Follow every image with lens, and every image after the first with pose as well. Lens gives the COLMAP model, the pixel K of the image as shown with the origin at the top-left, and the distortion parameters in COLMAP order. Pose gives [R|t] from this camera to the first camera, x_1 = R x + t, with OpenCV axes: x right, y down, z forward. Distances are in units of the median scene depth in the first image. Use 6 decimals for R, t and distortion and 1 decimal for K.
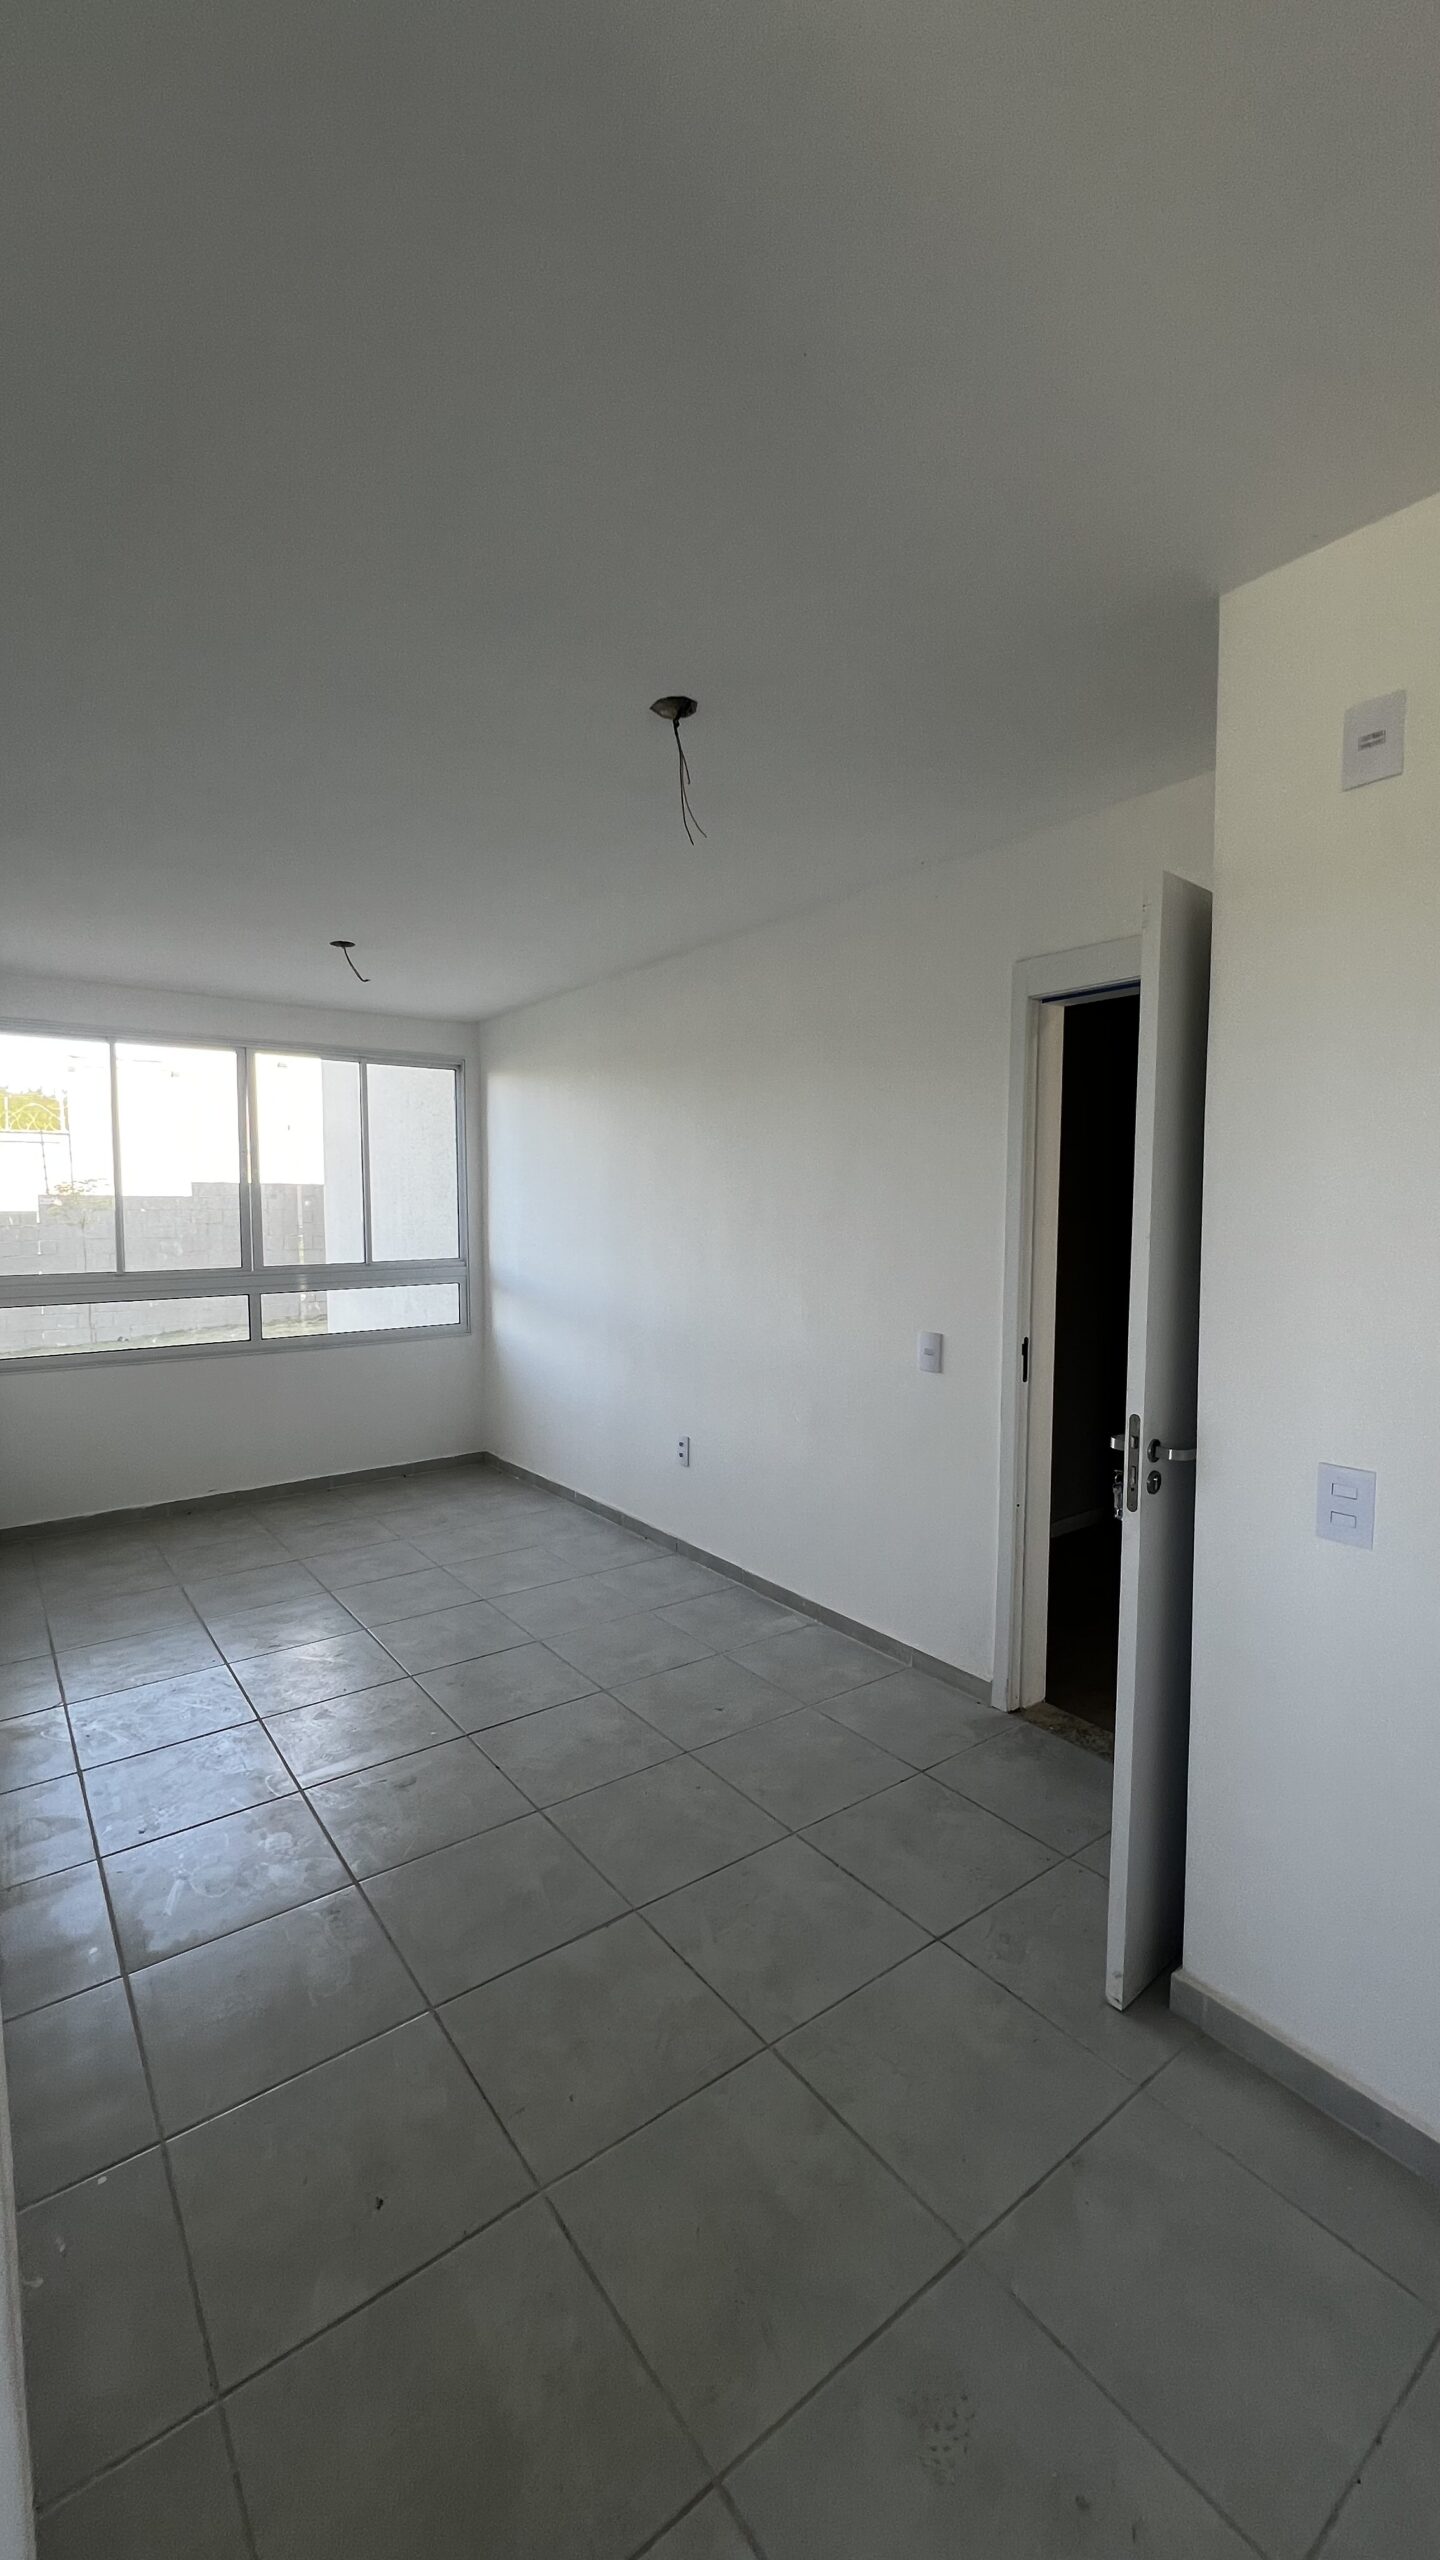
lens RADIAL K [[1023.6, 0, 719.4], [0, 1023.6, 1277.2], [0, 0, 1]] dist [-0.001389, 0.000239]
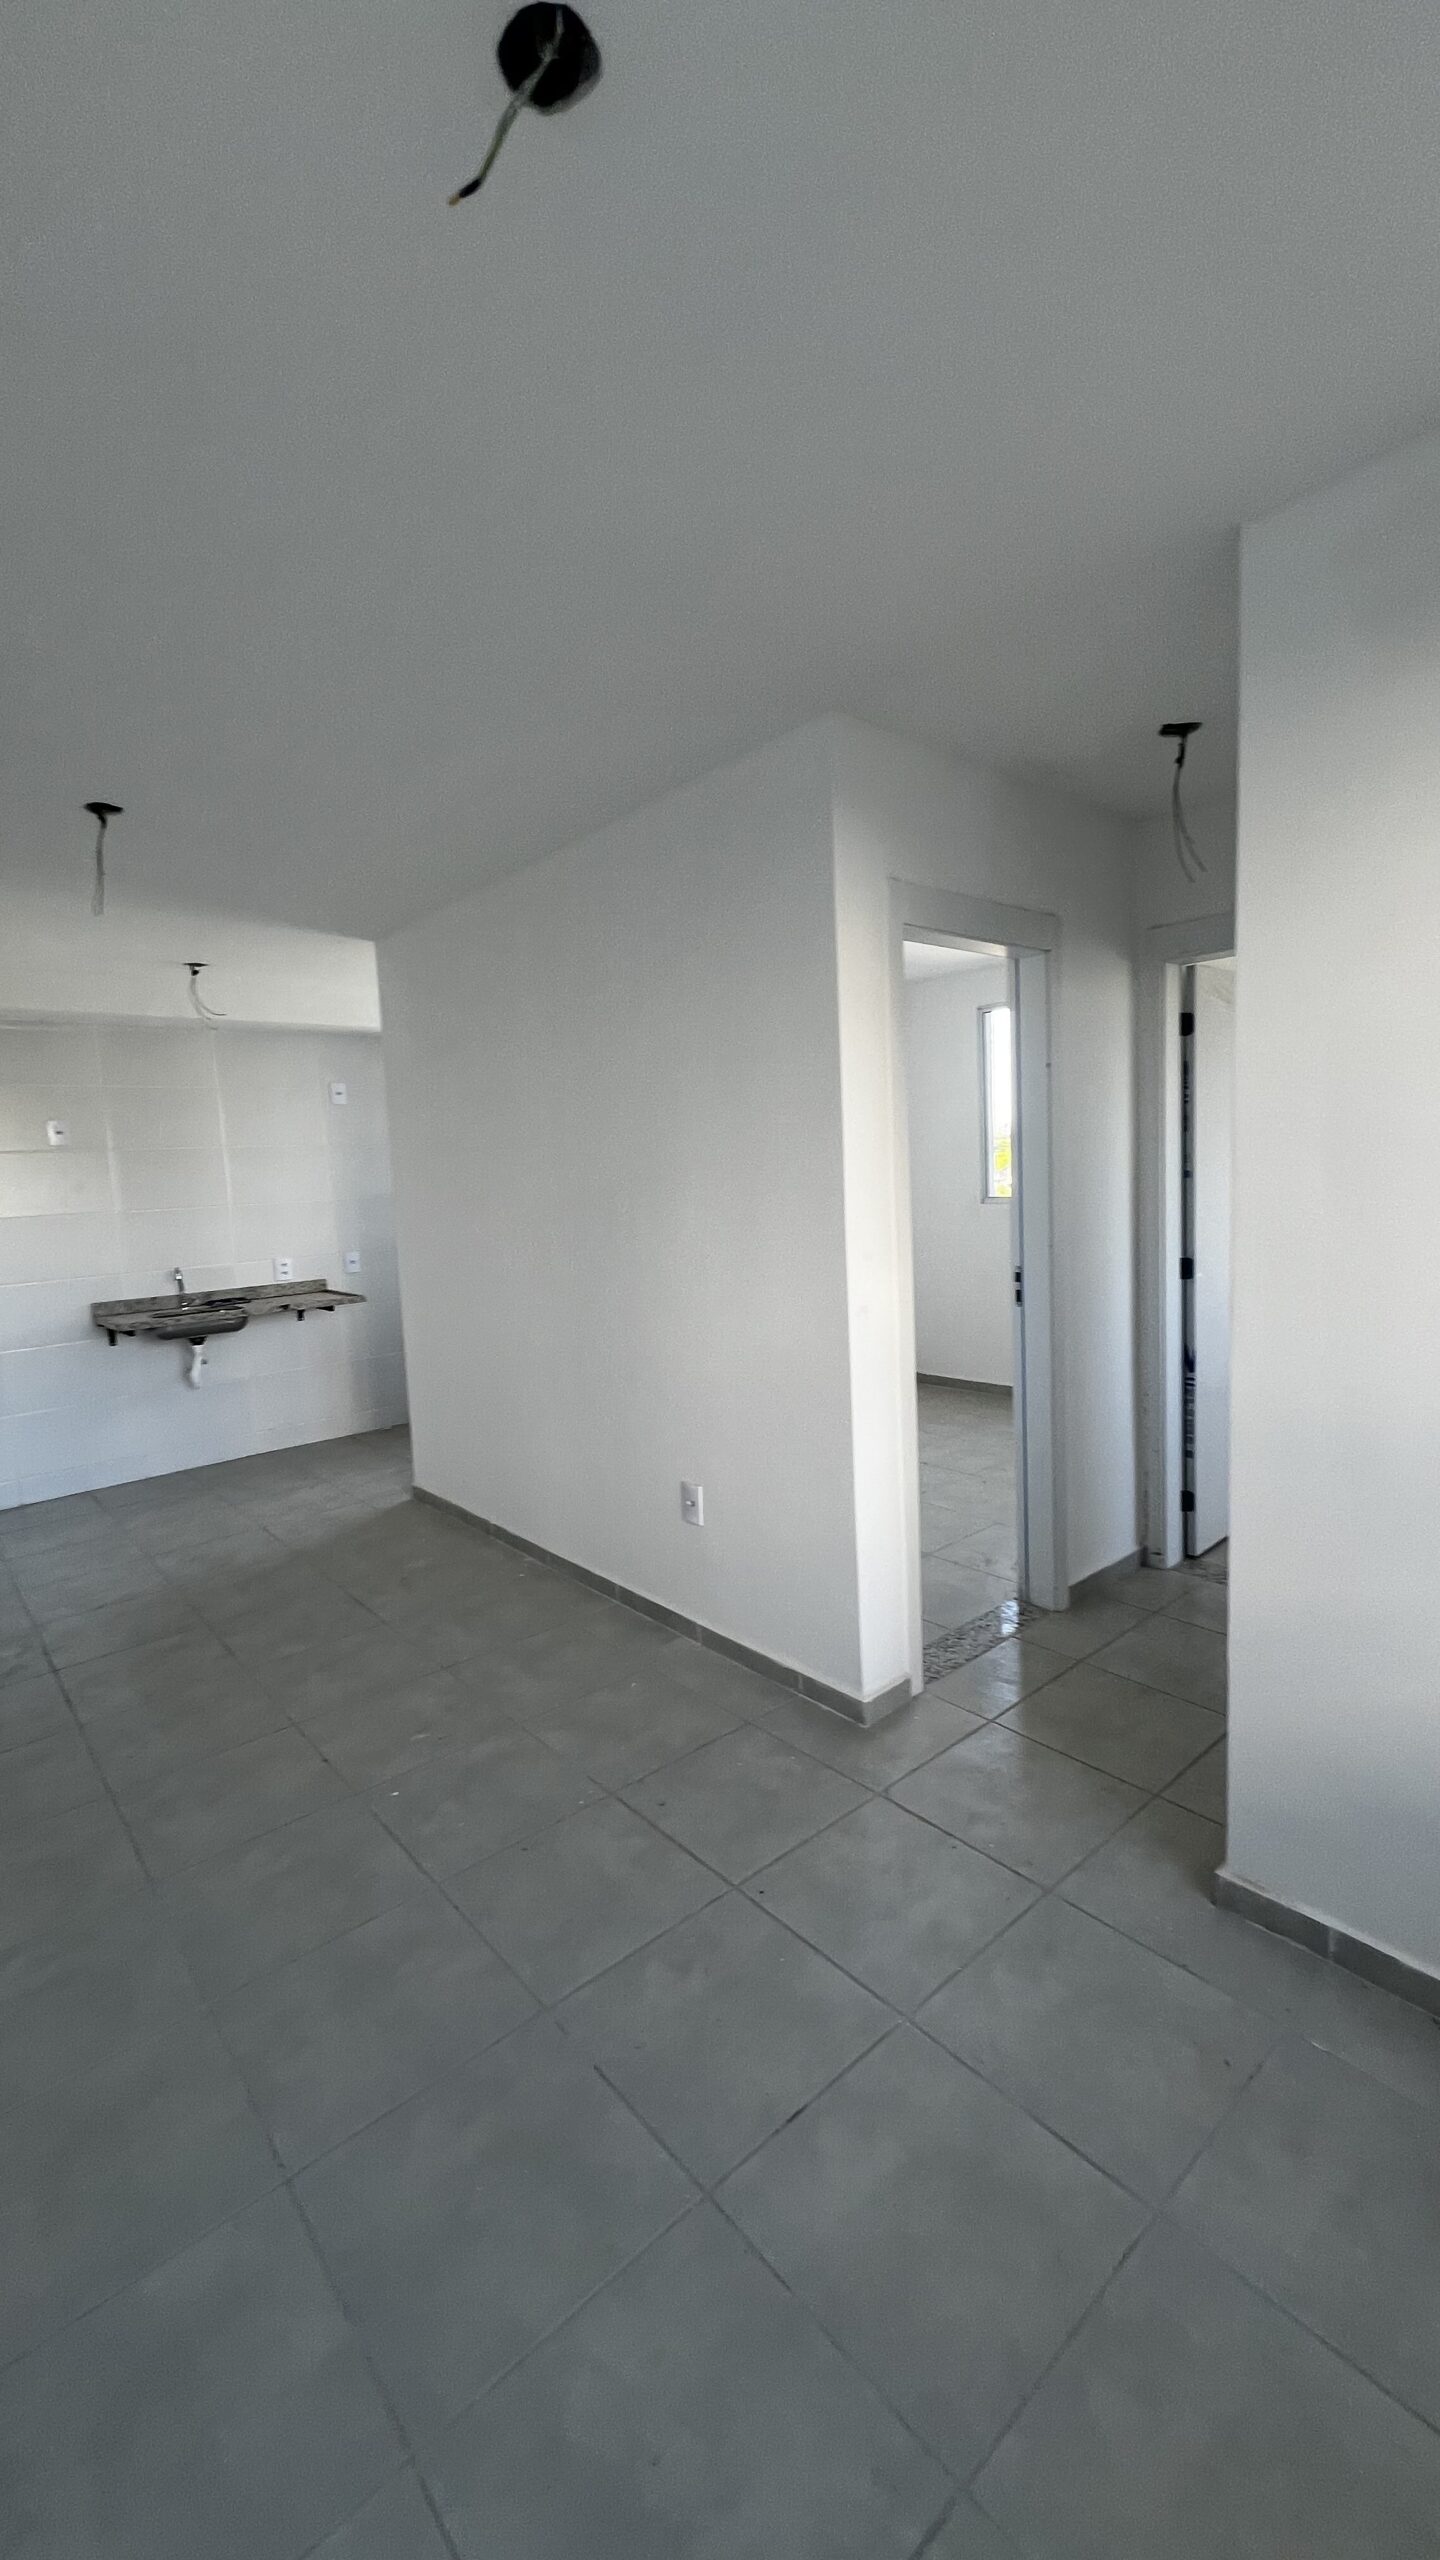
lens RADIAL K [[1022.5, 0, 720.0], [0, 1022.5, 1280.0], [0, 0, 1]] dist [-0.003079, 0.000202]
pose [[-0.996605, 0.055990, -0.060364, -0.308734], [0.044483, 0.983120, 0.177475, -0.068391], [0.069282, 0.174187, -0.982272, 1.051288]]
